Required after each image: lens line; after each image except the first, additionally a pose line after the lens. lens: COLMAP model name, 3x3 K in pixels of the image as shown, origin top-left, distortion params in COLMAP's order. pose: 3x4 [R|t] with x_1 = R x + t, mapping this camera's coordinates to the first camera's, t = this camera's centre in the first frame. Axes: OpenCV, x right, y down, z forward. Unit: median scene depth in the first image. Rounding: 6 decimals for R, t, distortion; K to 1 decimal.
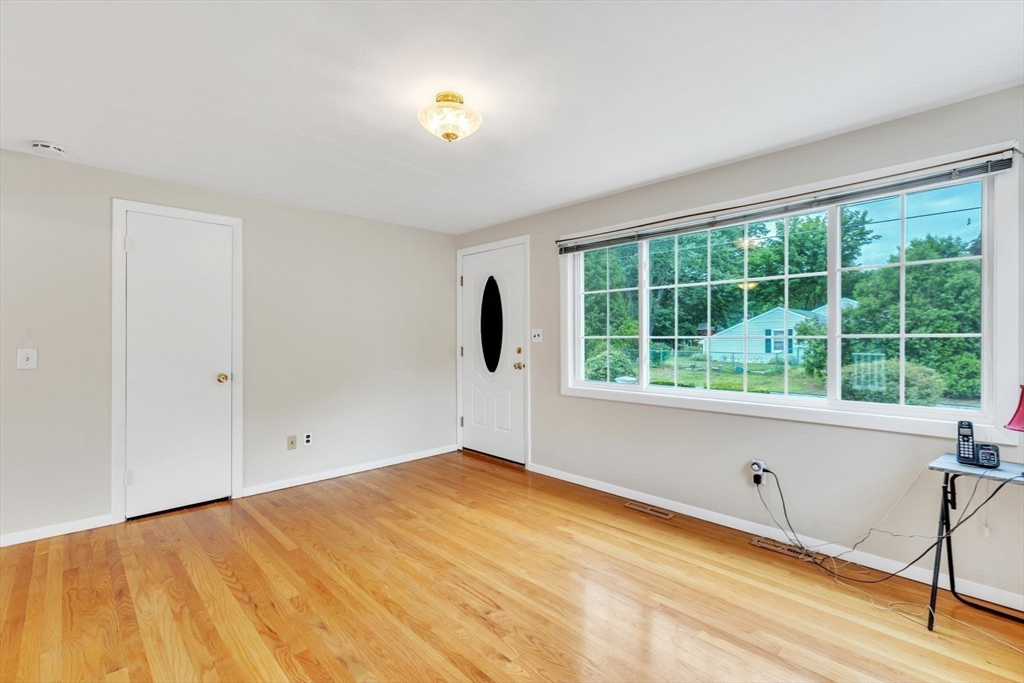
lens RADIAL K [[463.6, 0, 509.7], [0, 463.6, 338.4], [0, 0, 1]] dist [0.005308, -0.000108]
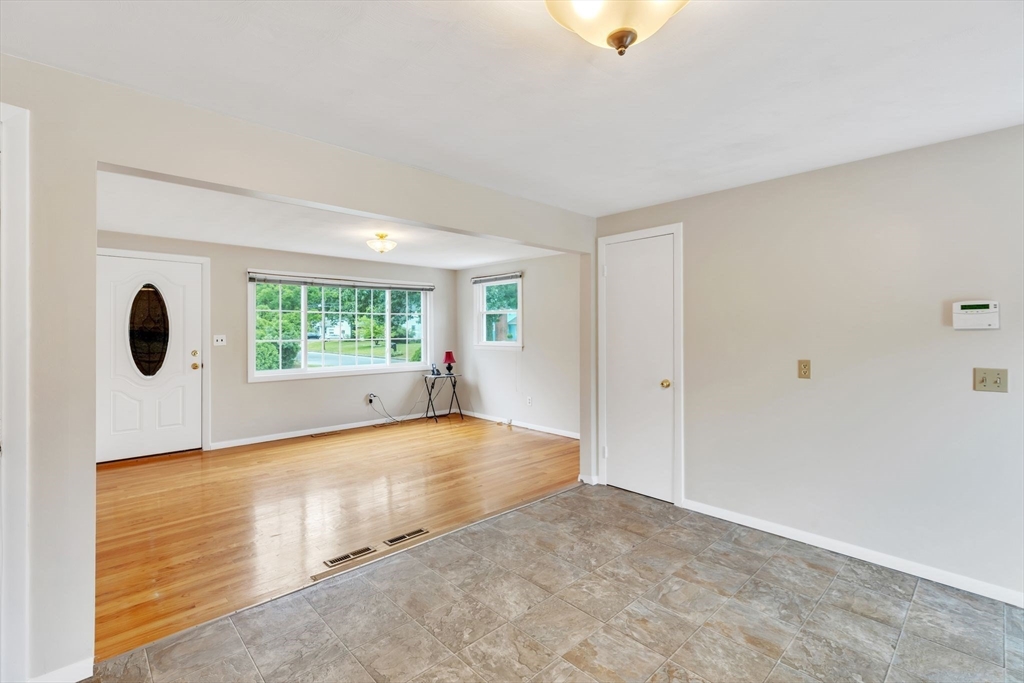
lens RADIAL K [[463.6, 0, 511.7], [0, 463.6, 336.2], [0, 0, 1]] dist [0.005308, -0.000108]
pose [[-0.015668, -0.005413, 0.999863, -1.232615], [-0.000883, 0.999985, 0.005400, -0.025100], [-0.999877, -0.000798, -0.015672, 0.222899]]
